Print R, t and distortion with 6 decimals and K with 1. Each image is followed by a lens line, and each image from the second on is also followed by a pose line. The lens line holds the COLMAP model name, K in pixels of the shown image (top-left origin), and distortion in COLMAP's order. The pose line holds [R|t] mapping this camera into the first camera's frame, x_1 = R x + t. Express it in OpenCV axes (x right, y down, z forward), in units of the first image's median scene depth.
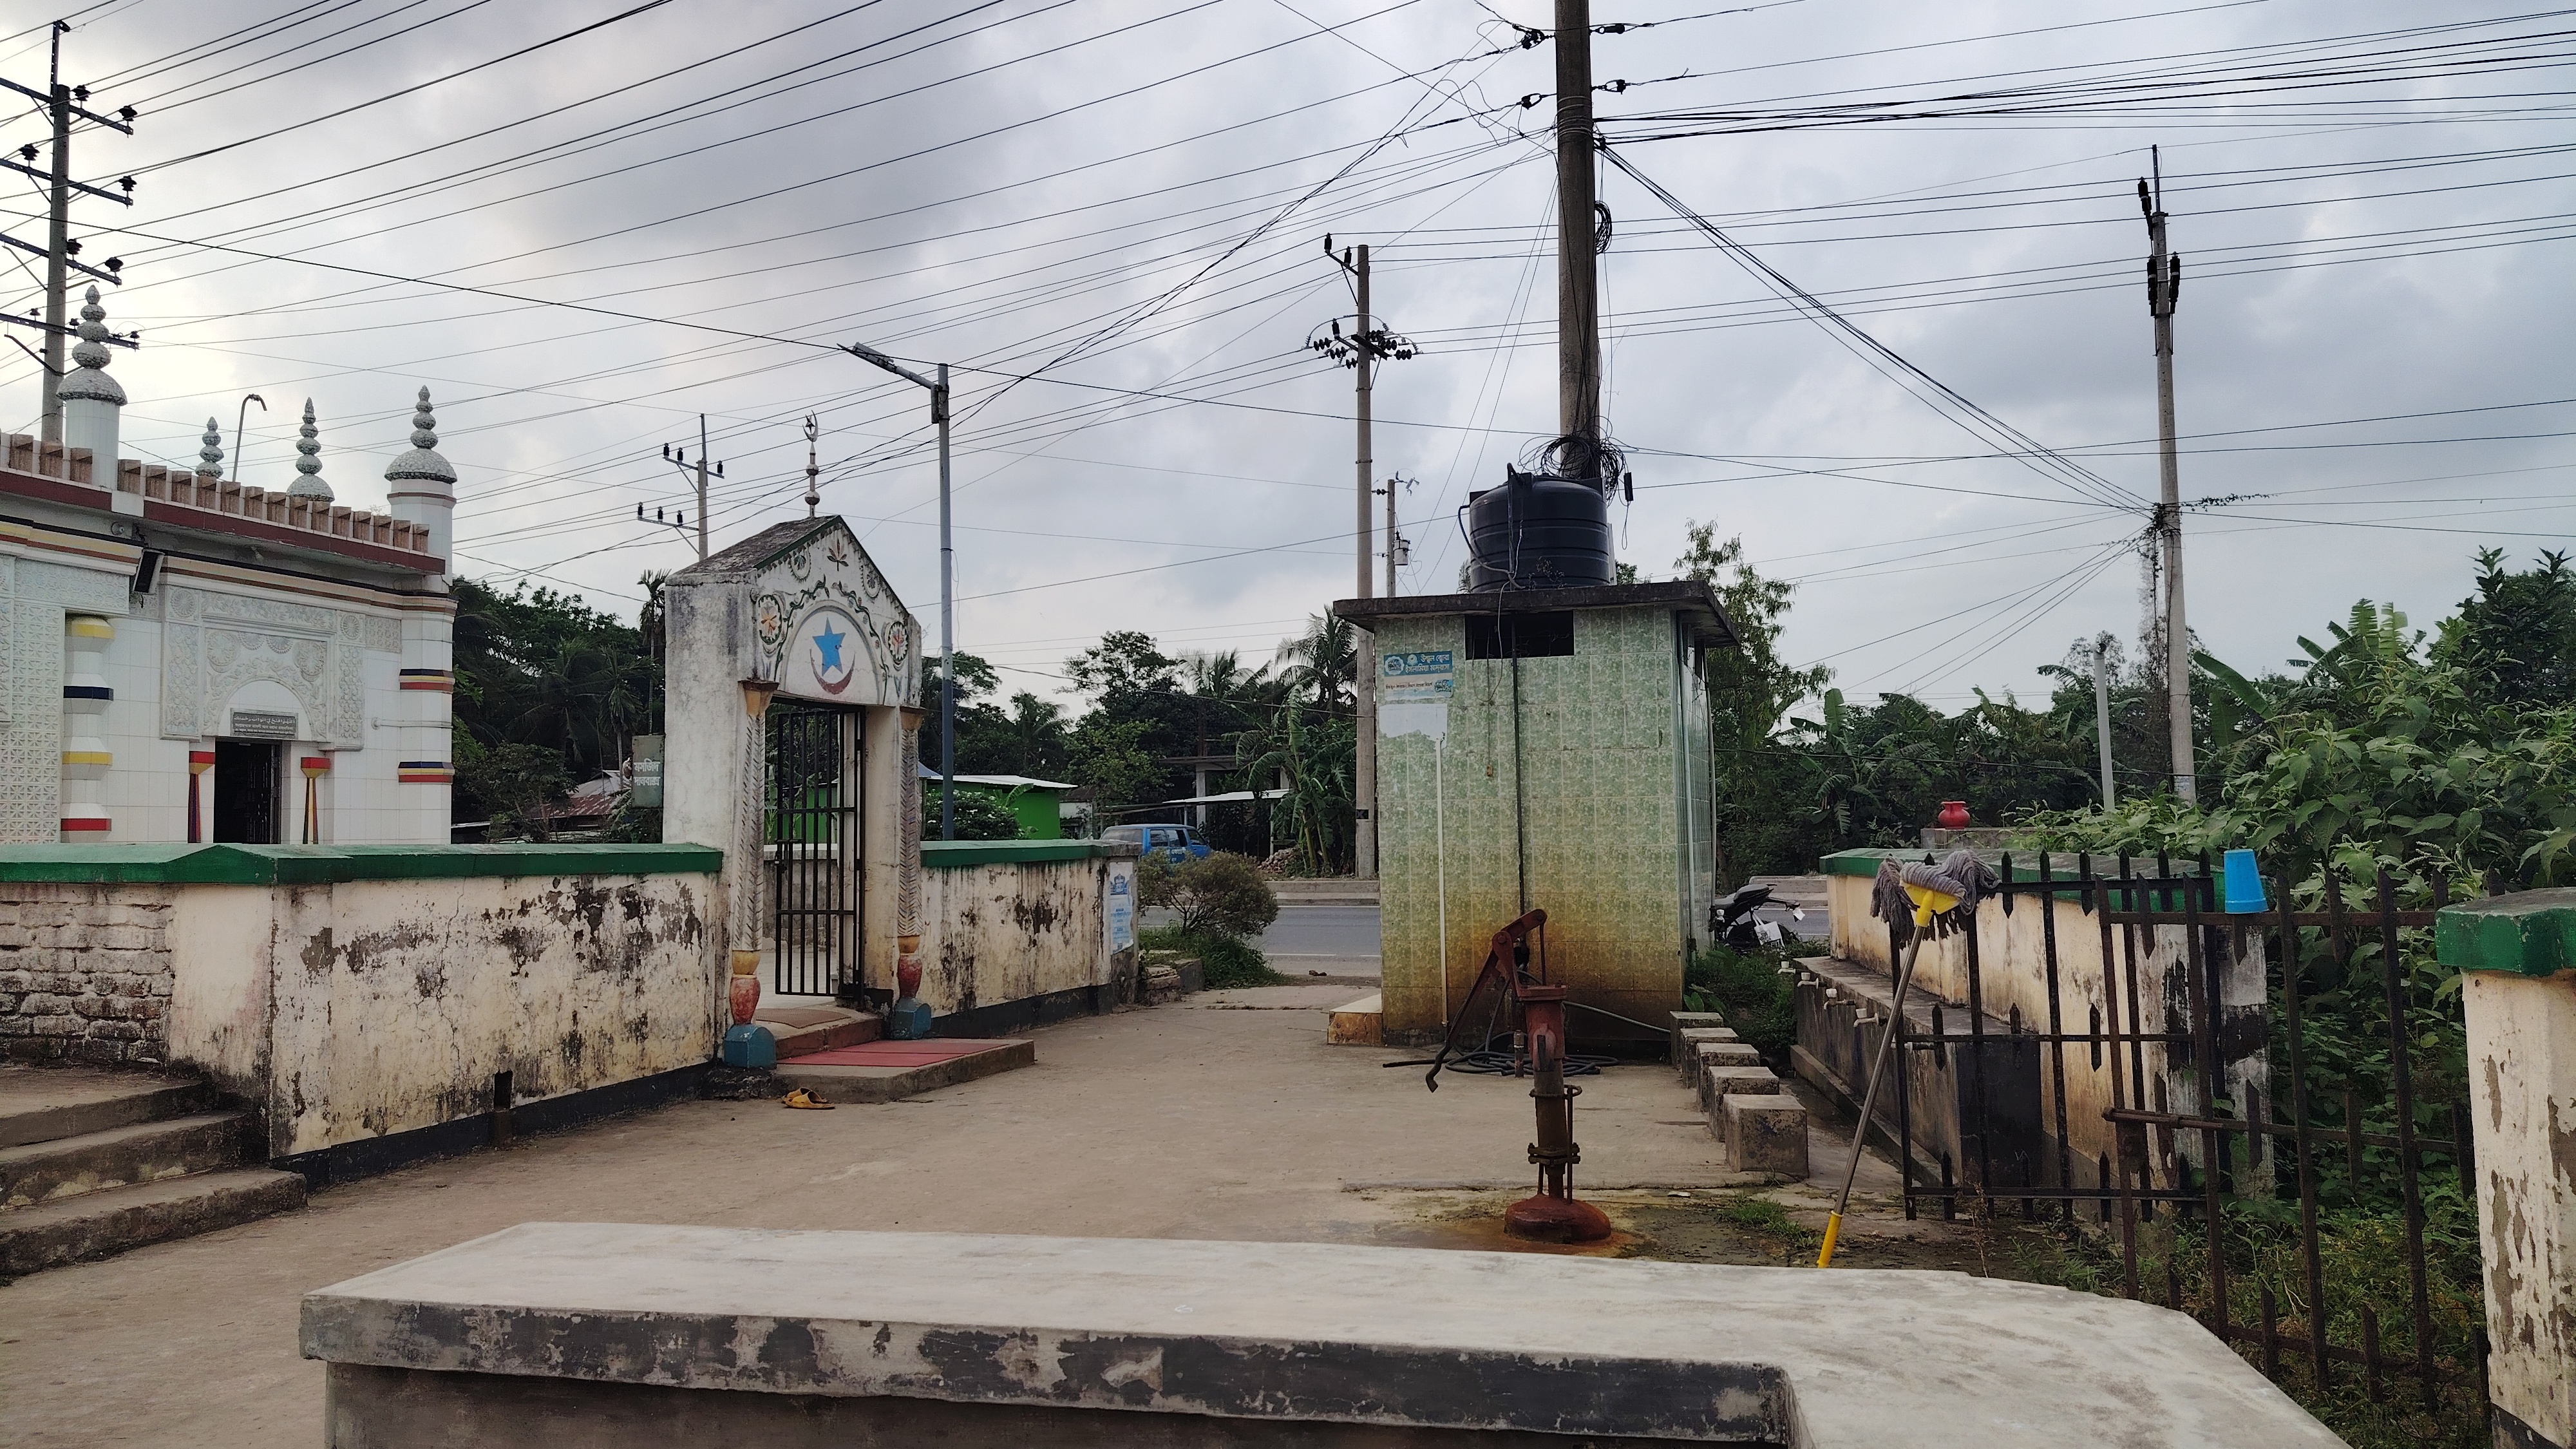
lens RADIAL K [[1767.6, 0, 1343.2], [0, 1767.6, 711.1], [0, 0, 1]] dist [0.031774, -0.062140]
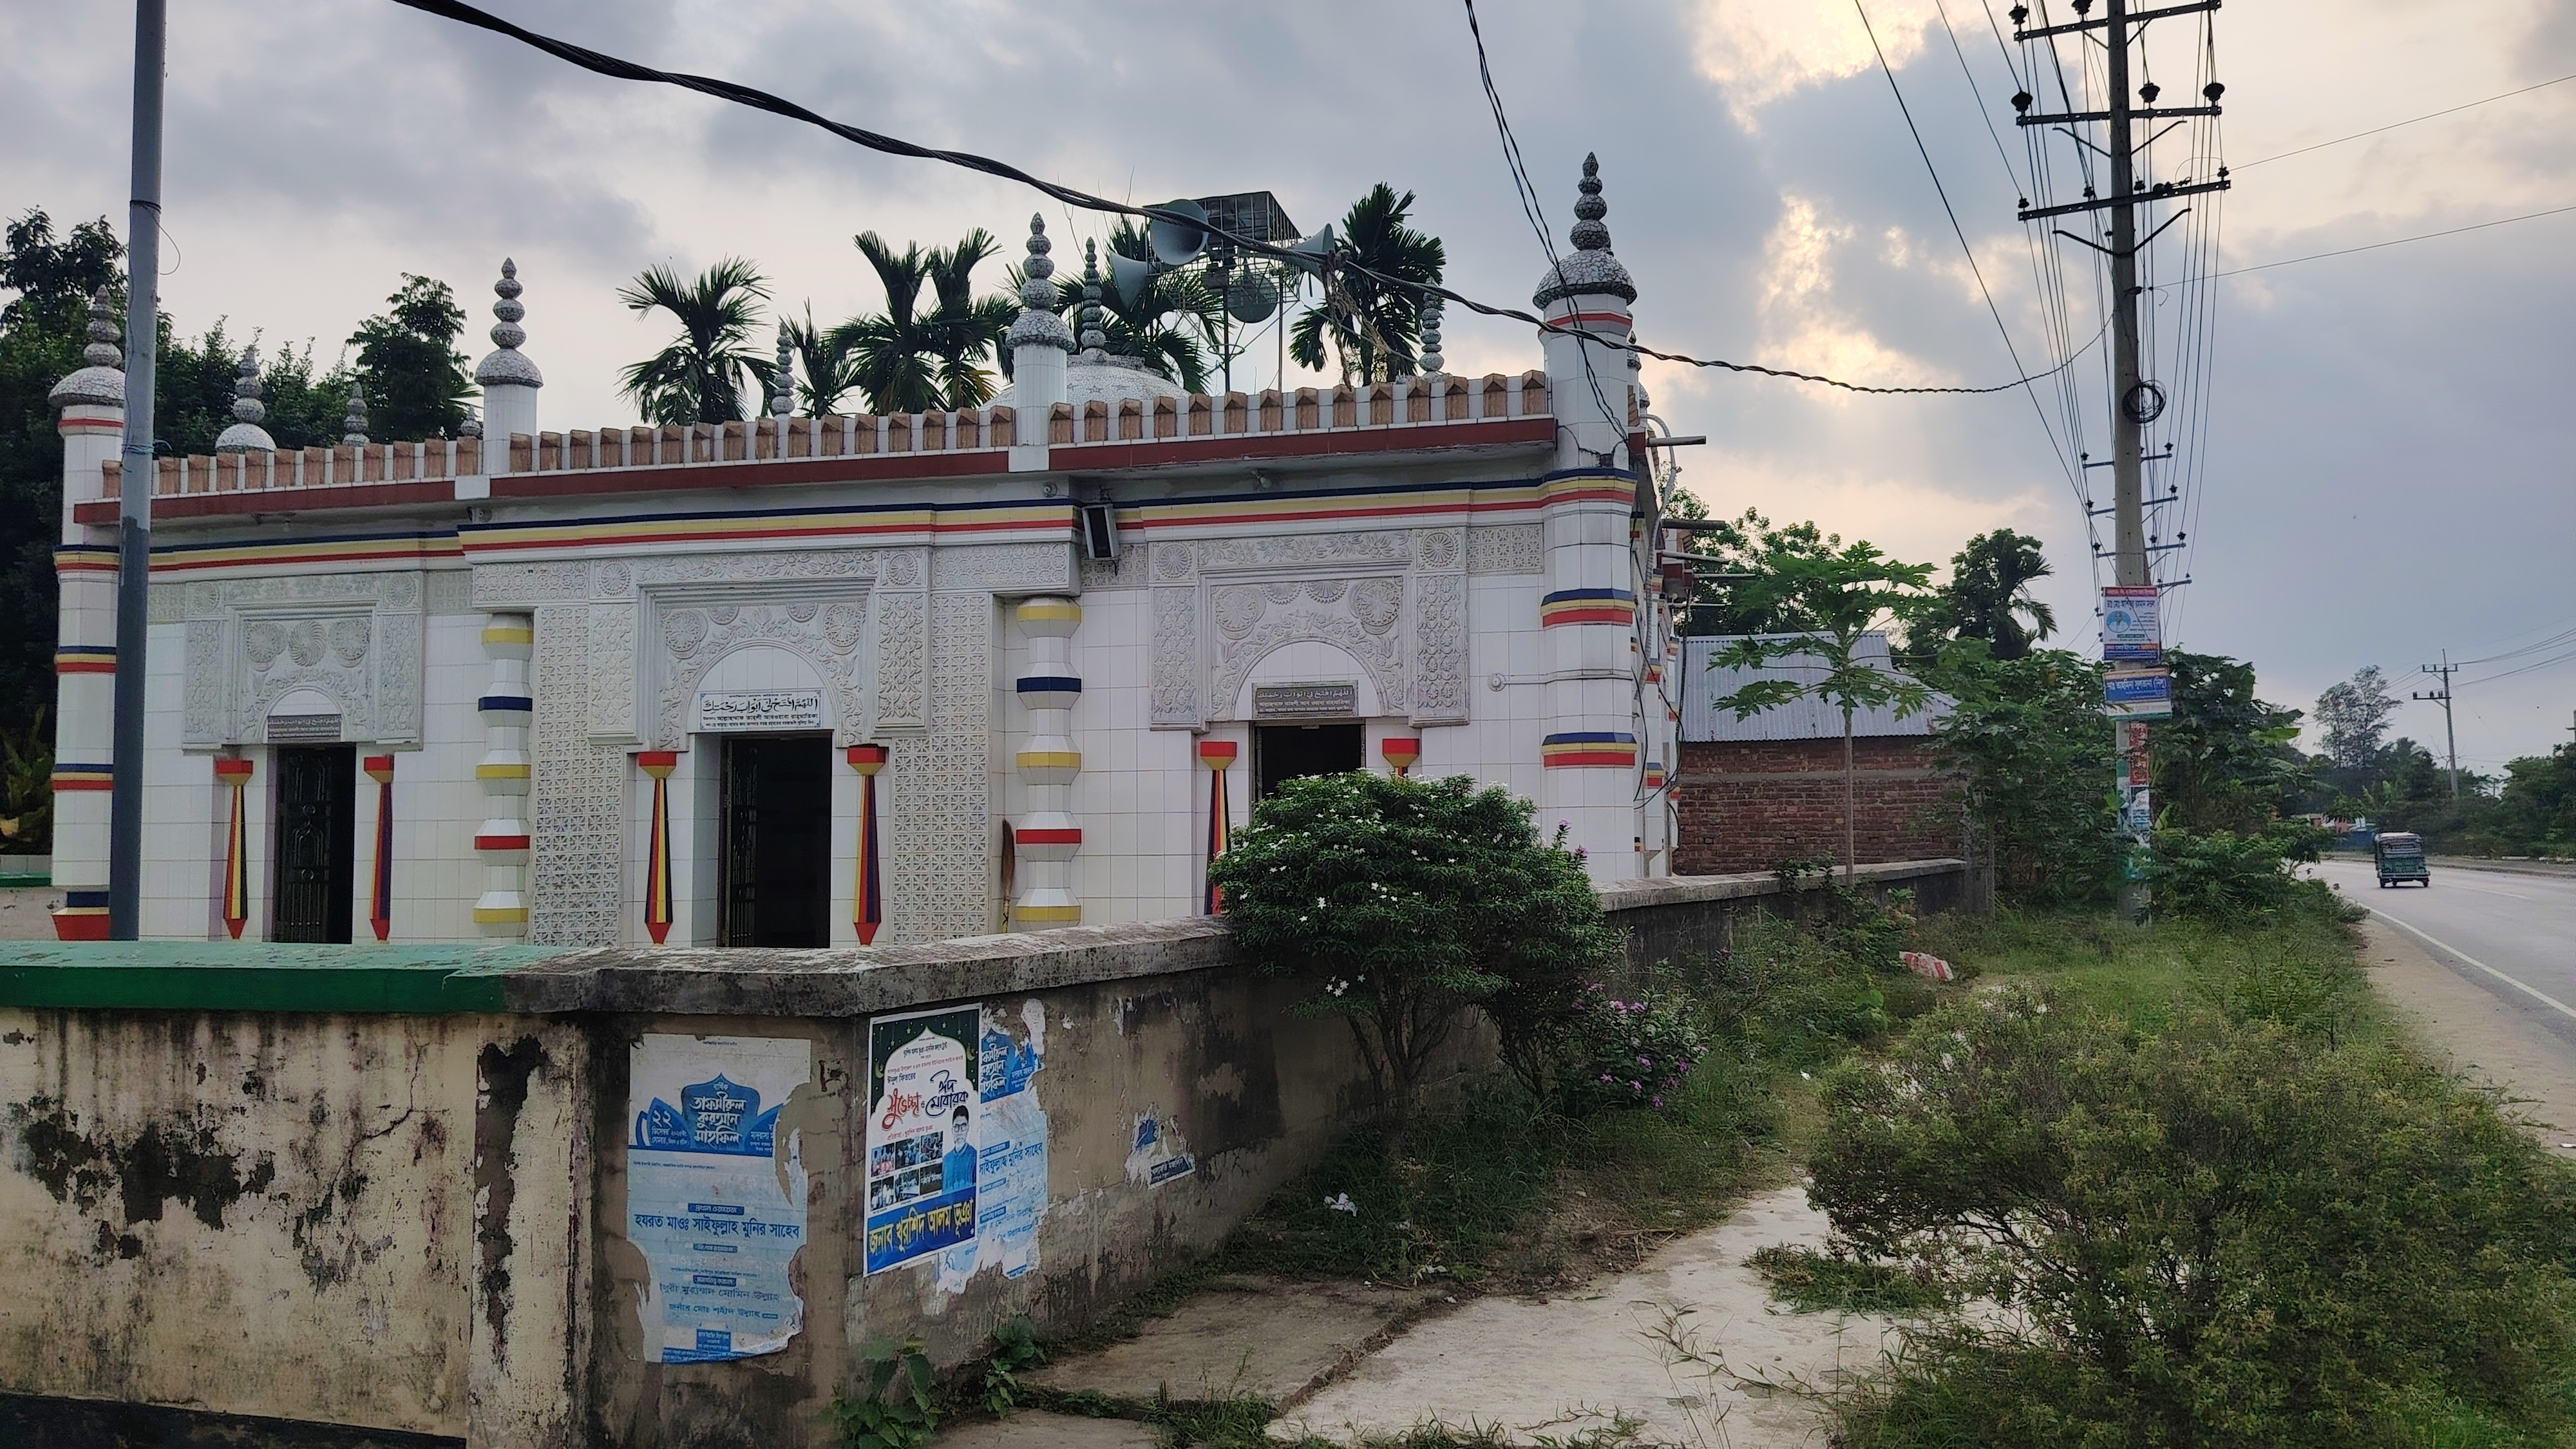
lens RADIAL K [[1784.9, 0, 1303.7], [0, 1784.9, 732.0], [0, 0, 1]] dist [0.119701, -0.220793]
pose [[0.024167, -0.038775, -0.998956, 0.149502], [0.077871, 0.996284, -0.036788, 0.049046], [0.996670, -0.076901, 0.027096, 0.978148]]
